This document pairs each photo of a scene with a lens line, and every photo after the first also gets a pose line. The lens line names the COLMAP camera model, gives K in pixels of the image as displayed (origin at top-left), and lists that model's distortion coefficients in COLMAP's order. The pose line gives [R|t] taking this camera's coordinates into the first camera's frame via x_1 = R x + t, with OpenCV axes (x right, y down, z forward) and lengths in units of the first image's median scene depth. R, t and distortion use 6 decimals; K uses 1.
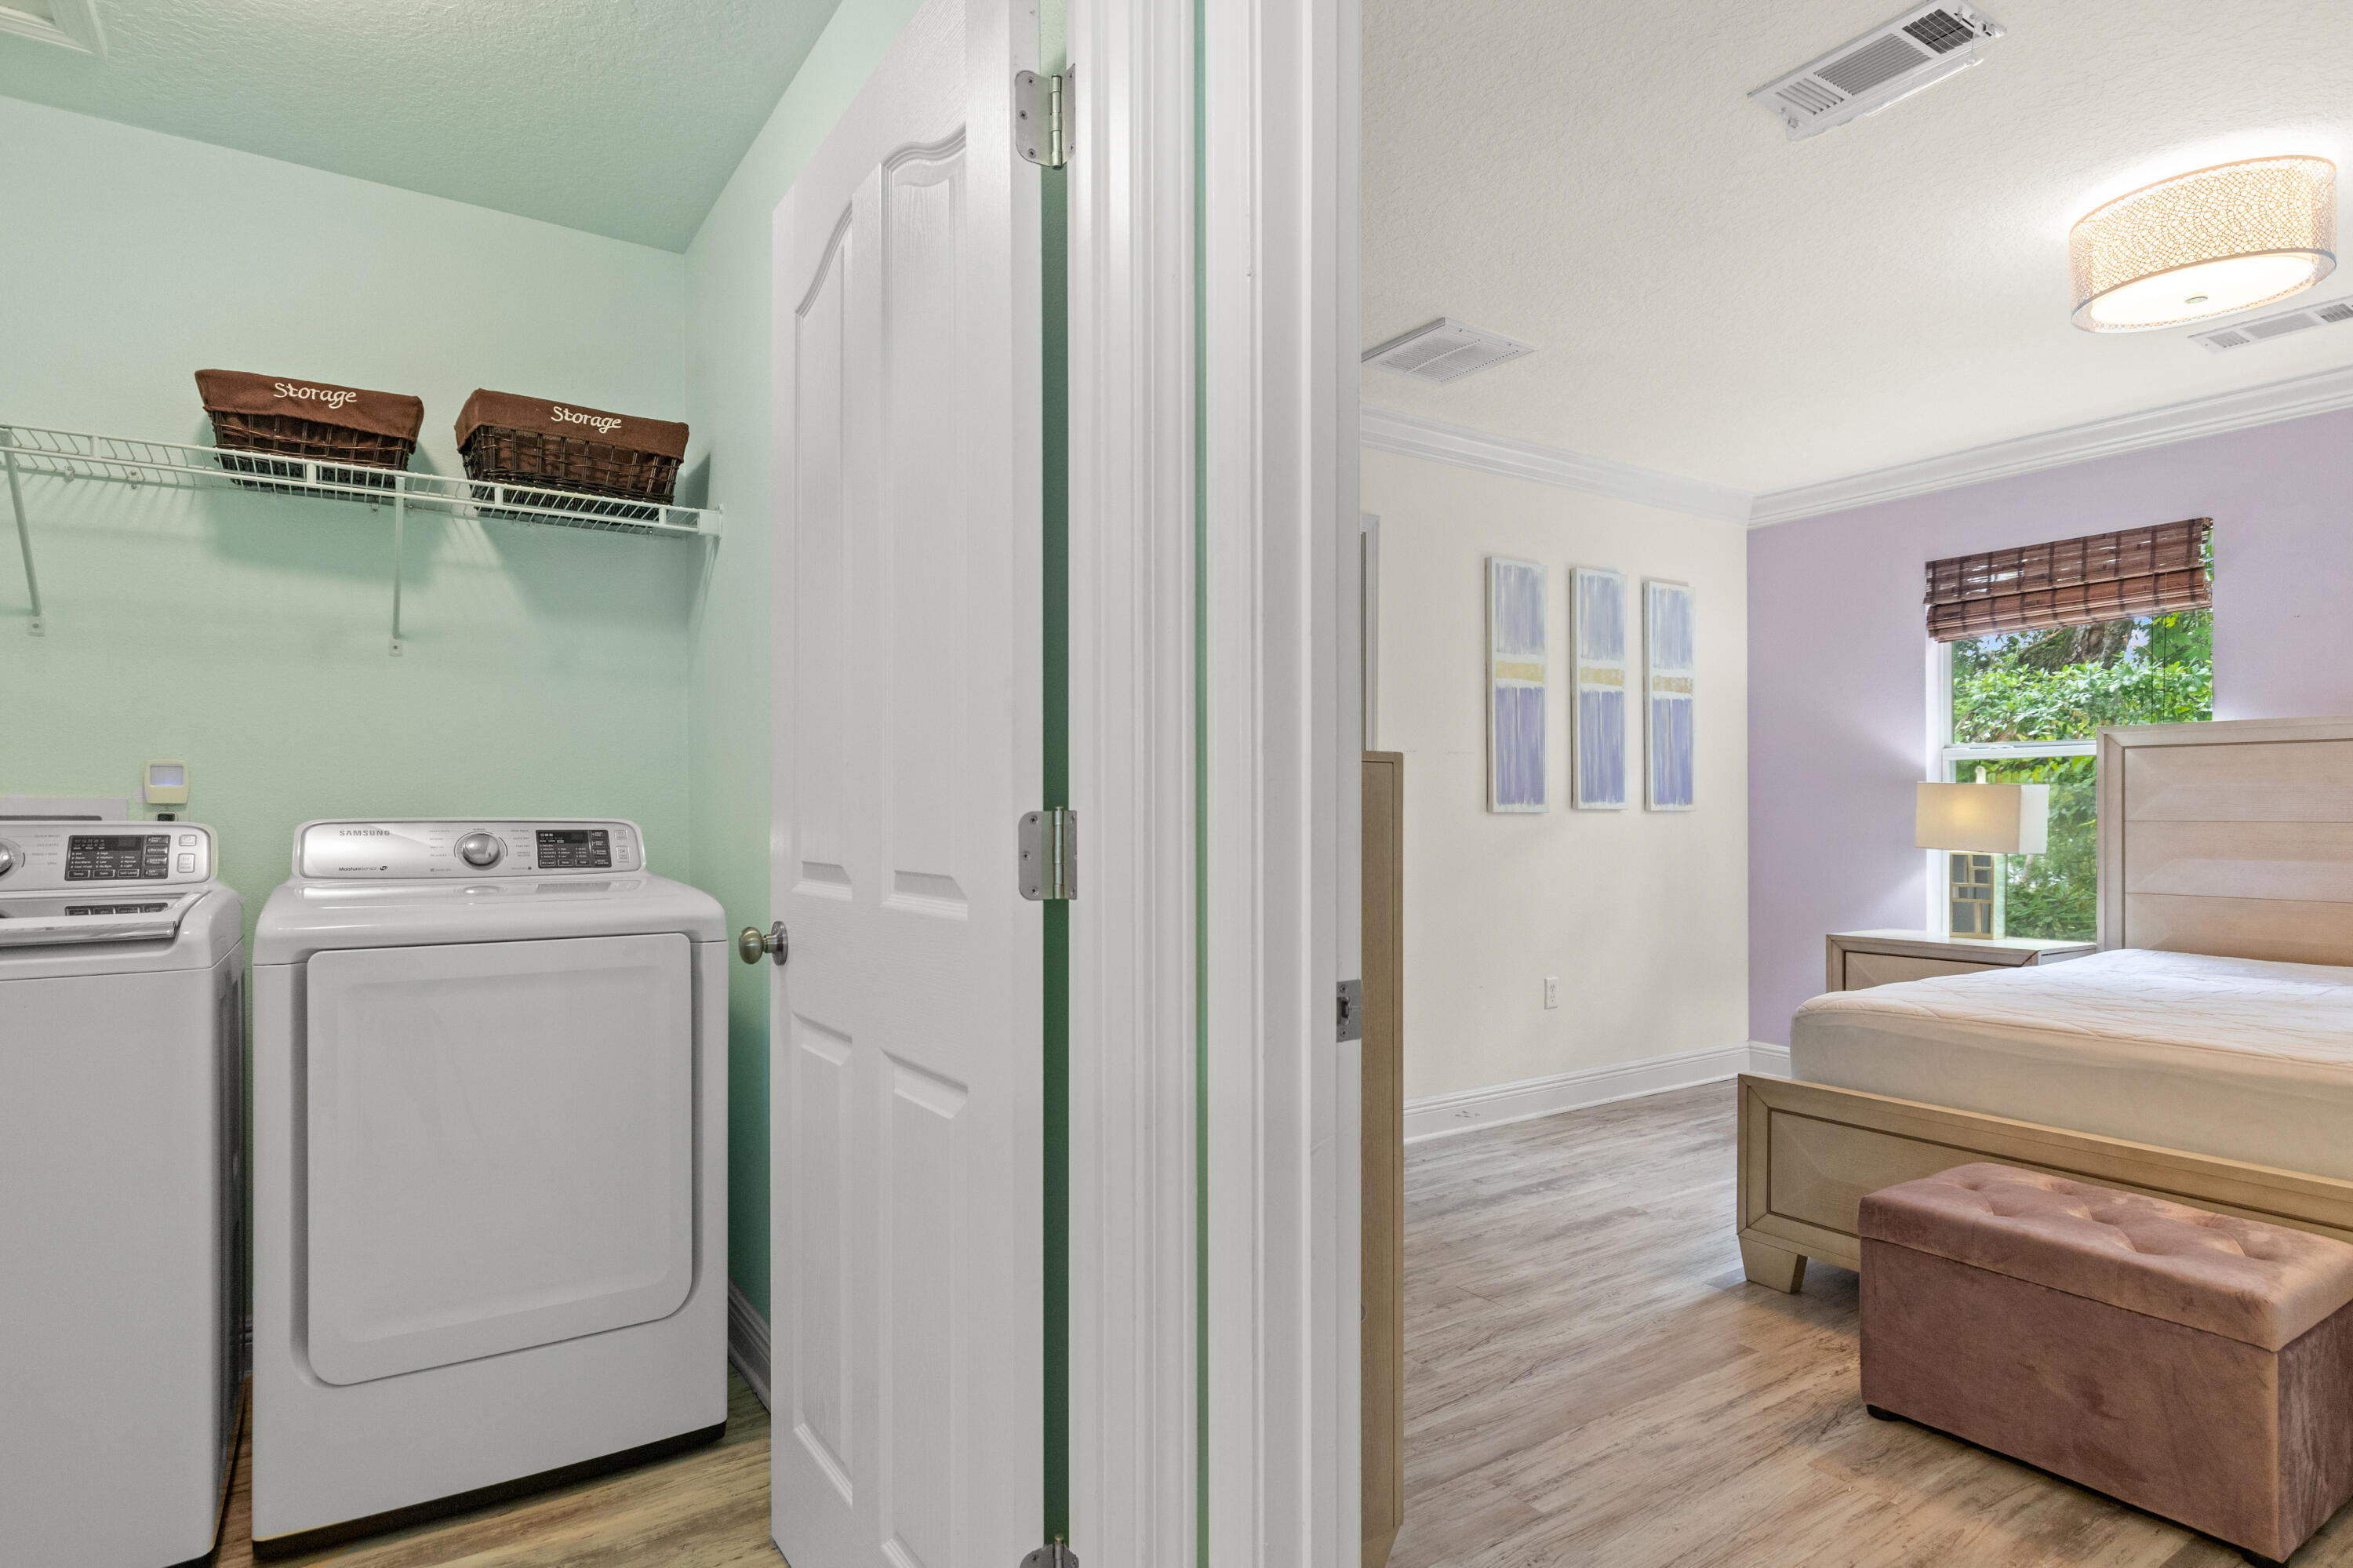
lens RADIAL K [[1263.9, 0, 1172.9], [0, 1263.9, 810.0], [0, 0, 1]] dist [0.004489, 0.000779]
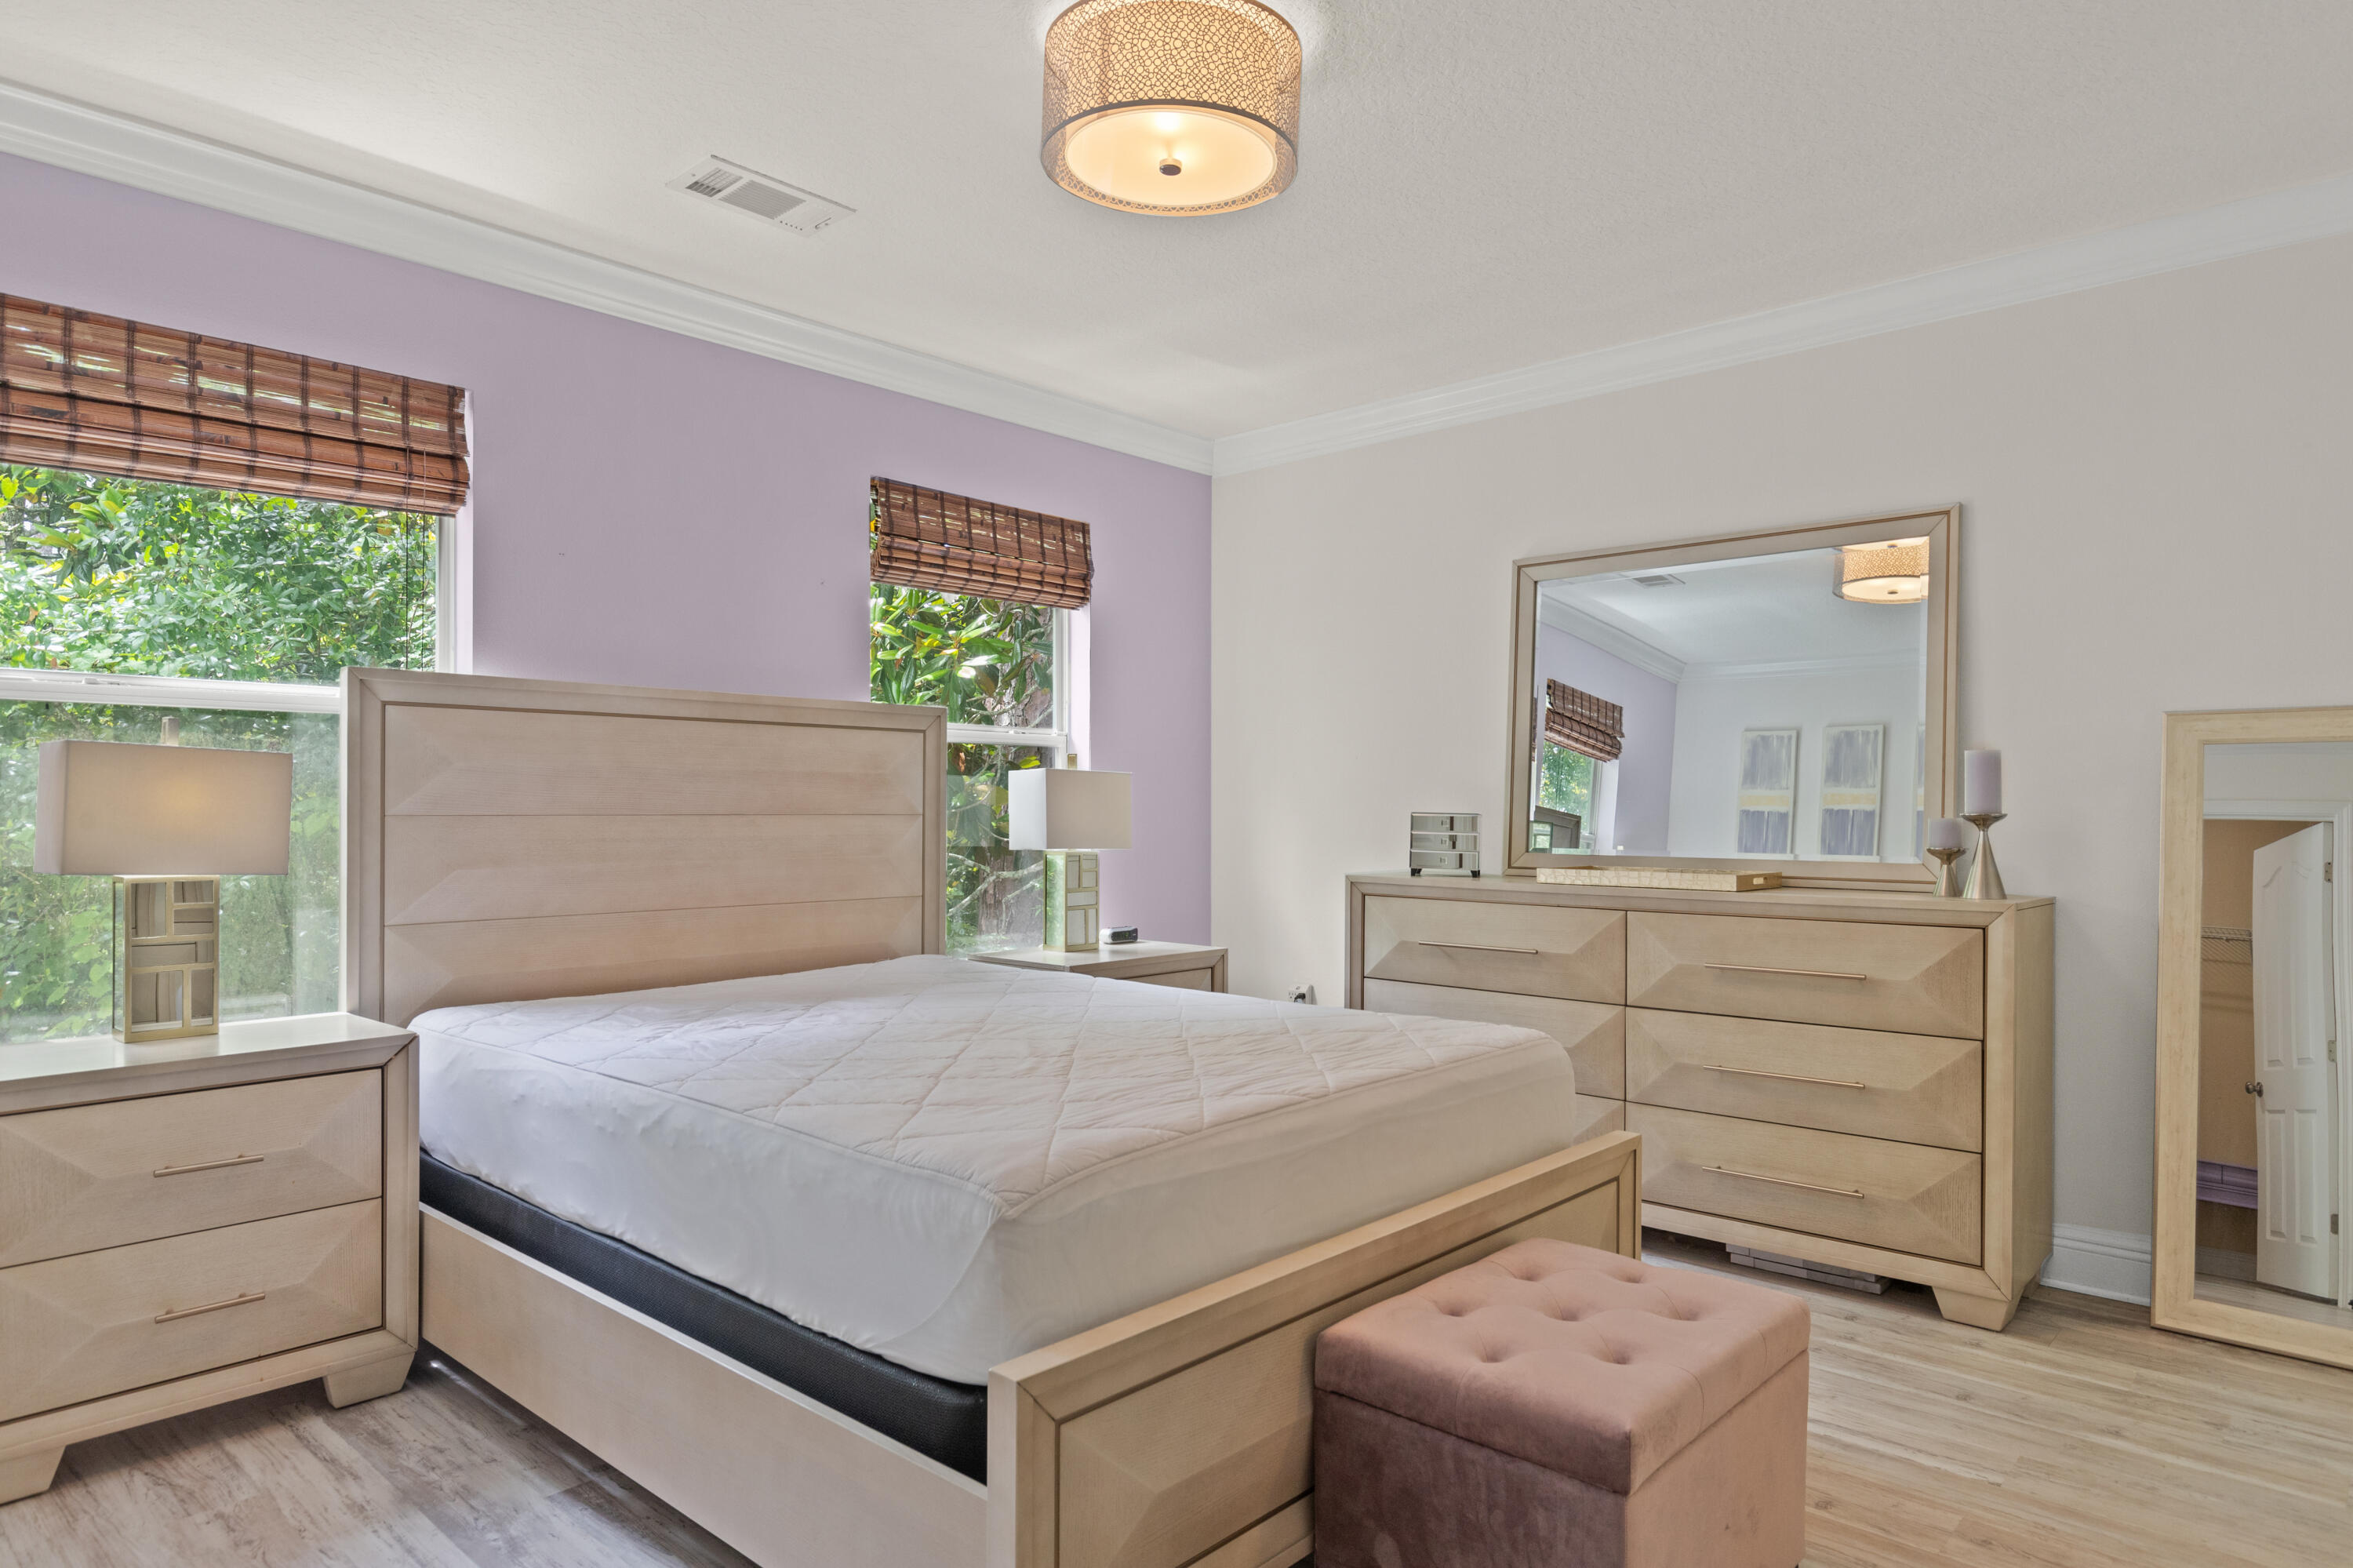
lens RADIAL K [[1423.7, 0, 1180.3], [0, 1423.7, 783.4], [0, 0, 1]] dist [0.006938, -0.000648]
pose [[-0.246624, 0.005210, 0.969097, -0.056019], [-0.012425, 0.999886, -0.008537, -0.006647], [-0.969032, -0.014147, -0.246531, 0.753873]]
